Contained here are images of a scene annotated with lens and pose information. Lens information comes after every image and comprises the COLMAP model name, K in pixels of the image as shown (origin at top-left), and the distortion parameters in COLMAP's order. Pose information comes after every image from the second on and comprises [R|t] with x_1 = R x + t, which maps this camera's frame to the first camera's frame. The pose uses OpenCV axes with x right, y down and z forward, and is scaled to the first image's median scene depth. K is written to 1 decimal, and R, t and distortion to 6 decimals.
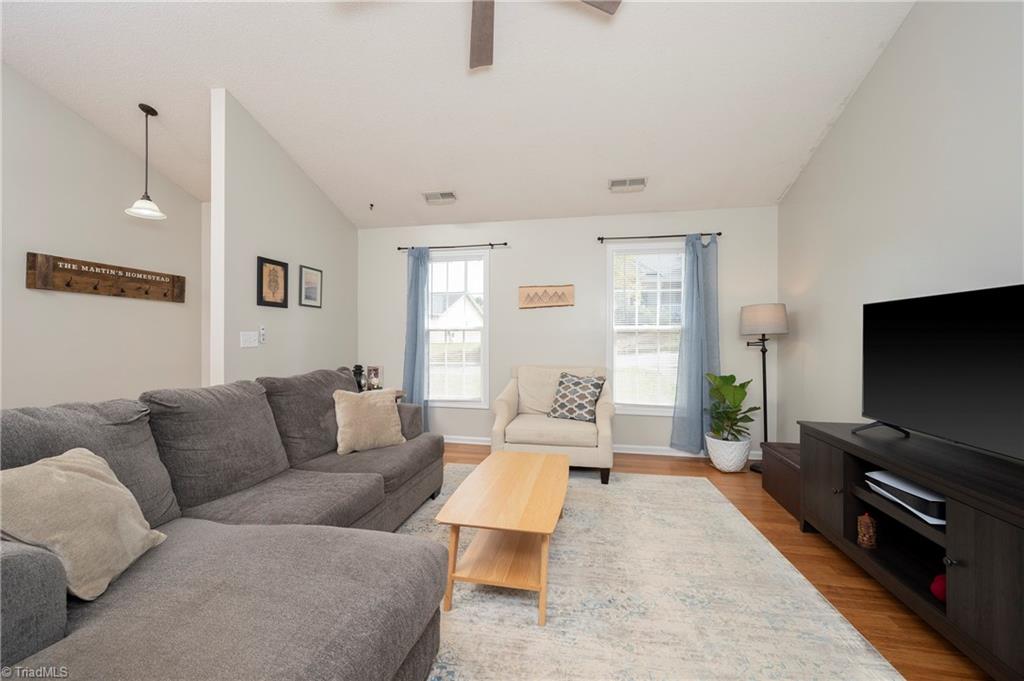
lens RADIAL K [[408.2, 0, 505.7], [0, 408.2, 341.7], [0, 0, 1]] dist [-0.001755, 0.000469]
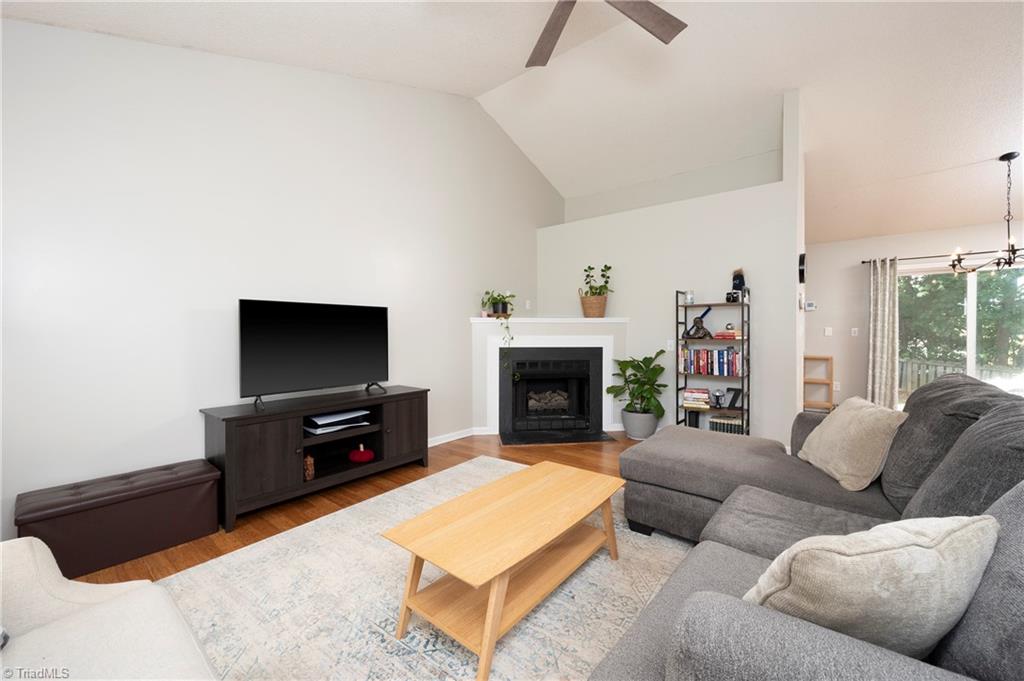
lens RADIAL K [[408.2, 0, 512.0], [0, 408.2, 339.1], [0, 0, 1]] dist [-0.001755, 0.000469]
pose [[-0.893158, -0.012496, 0.449570, -0.196744], [-0.000098, 0.999619, 0.027590, -0.008233], [-0.449743, 0.024598, -0.892819, 1.058034]]
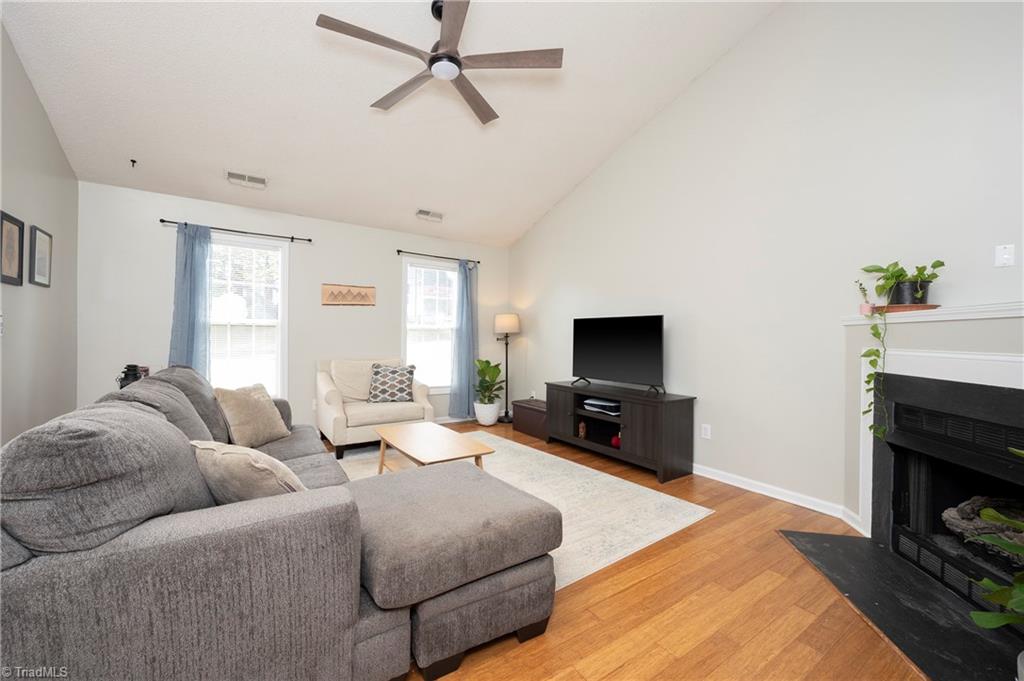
lens RADIAL K [[408.2, 0, 515.4], [0, 408.2, 344.1], [0, 0, 1]] dist [-0.001755, 0.000469]
pose [[0.690447, -0.003263, 0.723376, -0.464151], [-0.007304, 0.999907, 0.011483, 0.004249], [-0.723347, -0.013212, 0.690359, -0.096773]]
